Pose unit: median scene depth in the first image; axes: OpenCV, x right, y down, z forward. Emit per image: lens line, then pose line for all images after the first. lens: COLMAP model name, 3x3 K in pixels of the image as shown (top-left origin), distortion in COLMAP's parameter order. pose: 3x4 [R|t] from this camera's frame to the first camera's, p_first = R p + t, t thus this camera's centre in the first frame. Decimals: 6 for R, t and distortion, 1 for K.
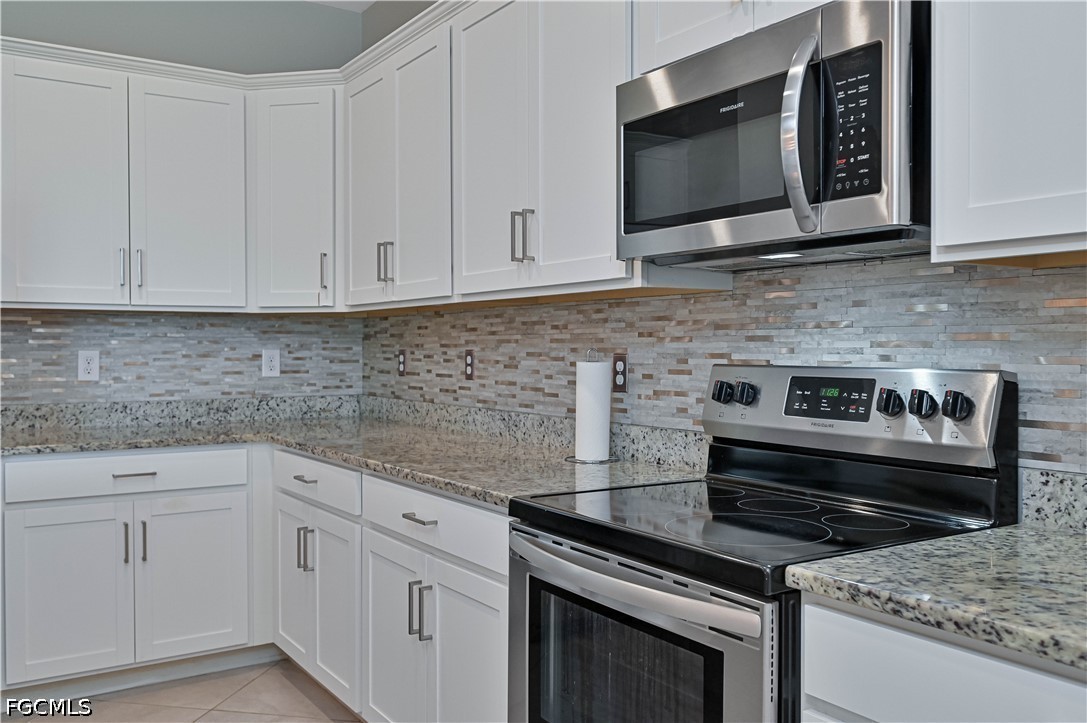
lens RADIAL K [[933.3, 0, 543.5], [0, 933.3, 361.5], [0, 0, 1]] dist [-0.001731, -0.000790]
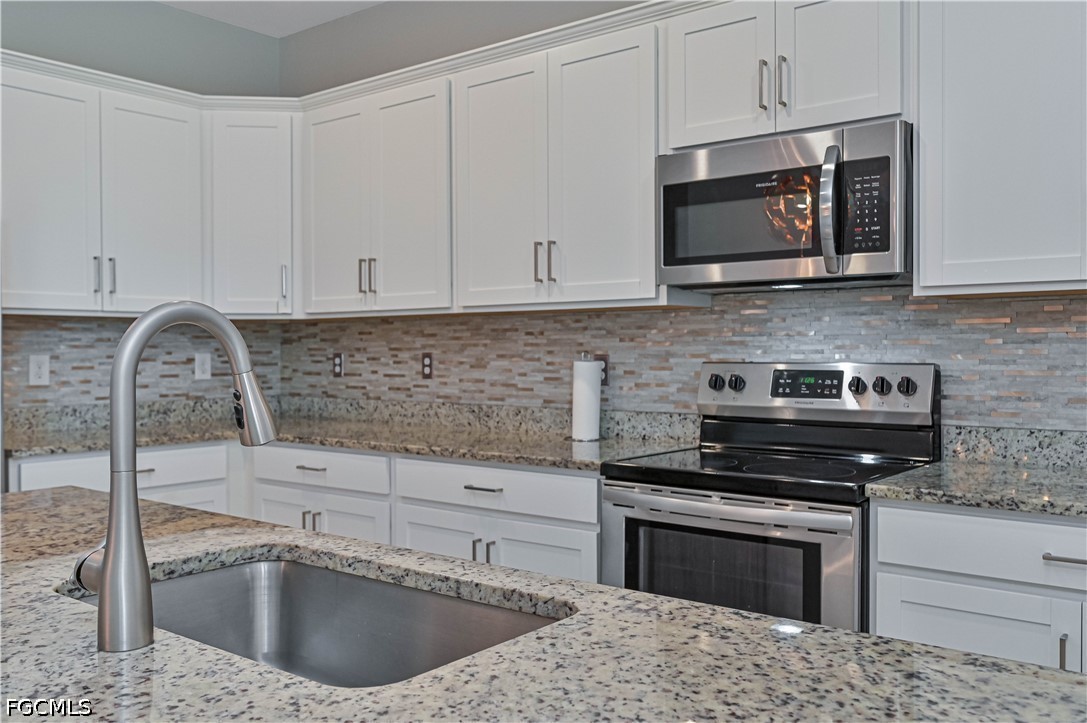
lens RADIAL K [[938.3, 0, 543.5], [0, 938.3, 361.5], [0, 0, 1]] dist [-0.001254, -0.000379]
pose [[0.950056, -0.007406, 0.311993, -0.325165], [0.008533, 0.999961, -0.002246, 0.002288], [-0.311964, 0.004796, 0.950082, -0.155400]]
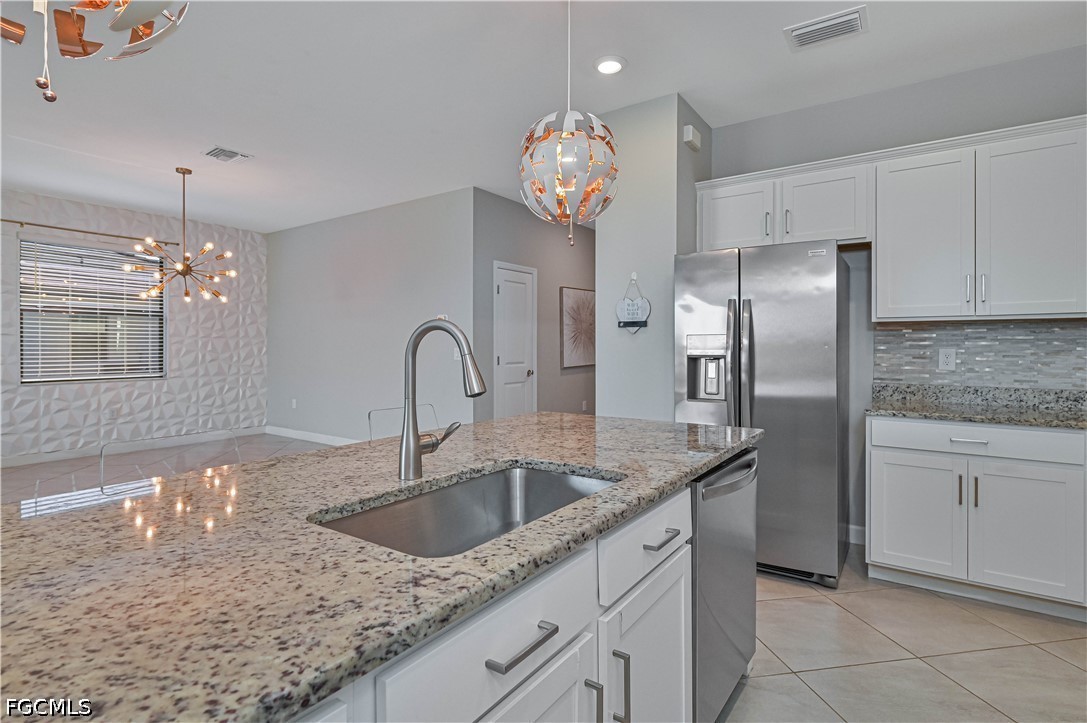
lens RADIAL K [[532.5, 0, 546.3], [0, 532.5, 348.4], [0, 0, 1]] dist [0.002049, 0.000059]
pose [[0.371238, 0.005374, -0.928522, 0.050805], [-0.017094, 0.999853, -0.001048, -0.001429], [0.928380, 0.016261, 0.371276, 0.140700]]
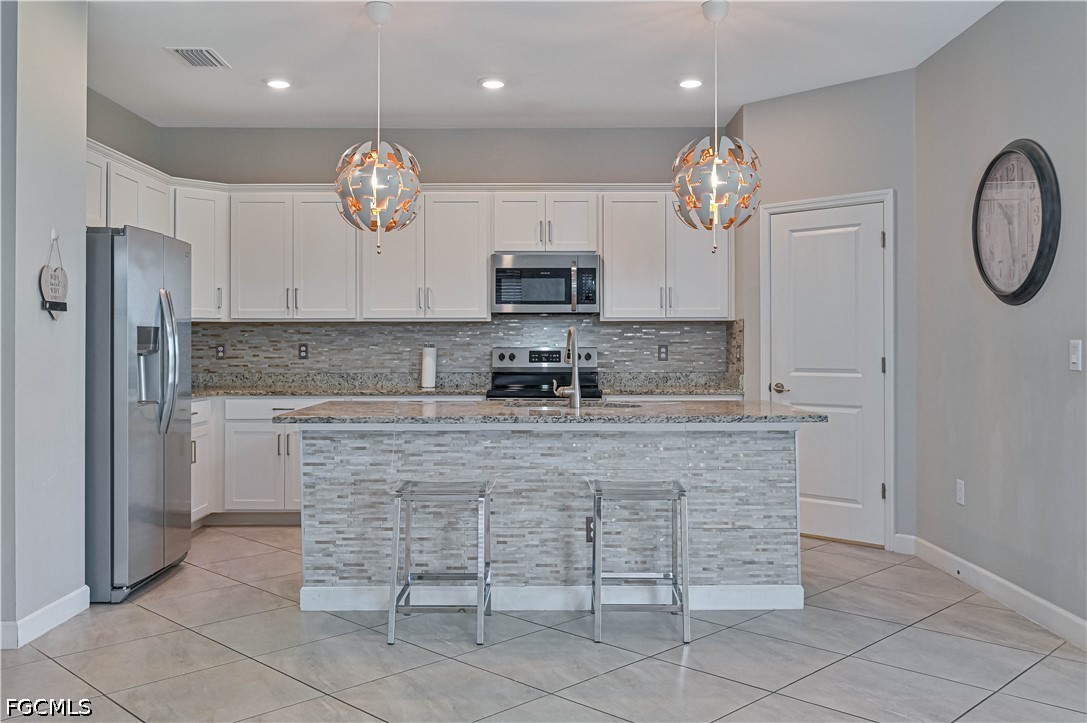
lens RADIAL K [[955.2, 0, 543.7], [0, 955.2, 340.7], [0, 0, 1]] dist [-0.001649, 0.005589]
pose [[0.550171, 0.004174, 0.835041, -1.556375], [0.015022, 0.999776, -0.014894, 0.019802], [-0.834917, 0.020738, 0.549985, -0.538539]]
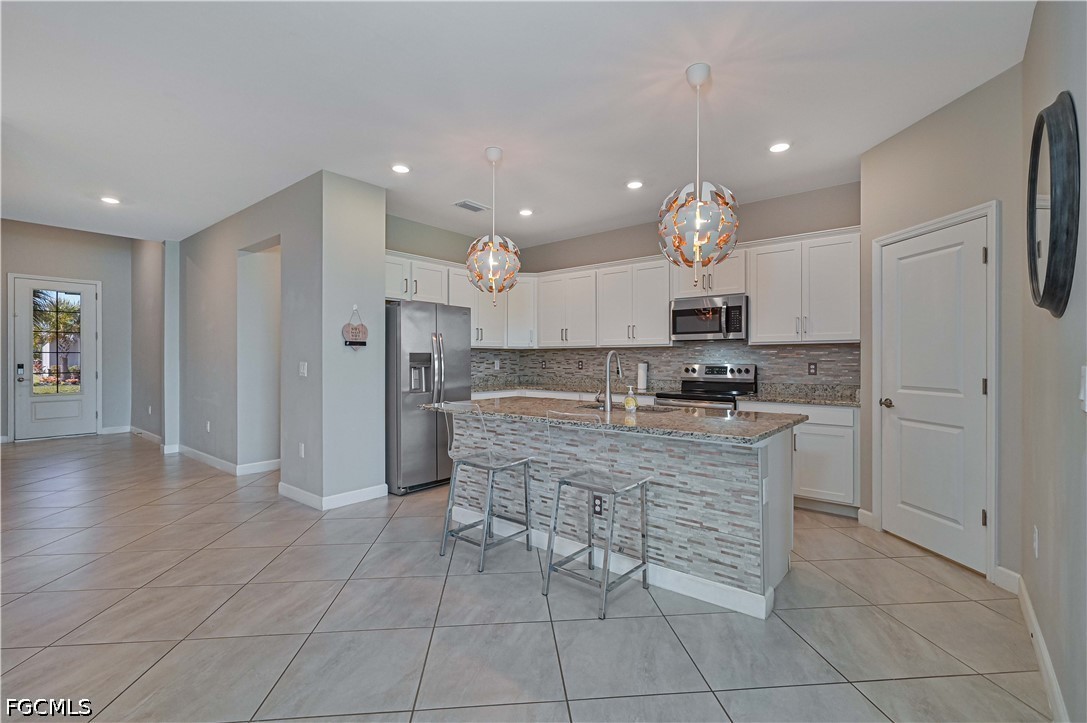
lens RADIAL K [[492.4, 0, 543.5], [0, 492.4, 361.5], [0, 0, 1]] dist [0.003113, 0.000497]
pose [[0.957800, -0.000924, 0.287436, -0.762599], [0.004247, 0.999931, -0.010937, 0.010244], [-0.287406, 0.011697, 0.957738, -0.698516]]
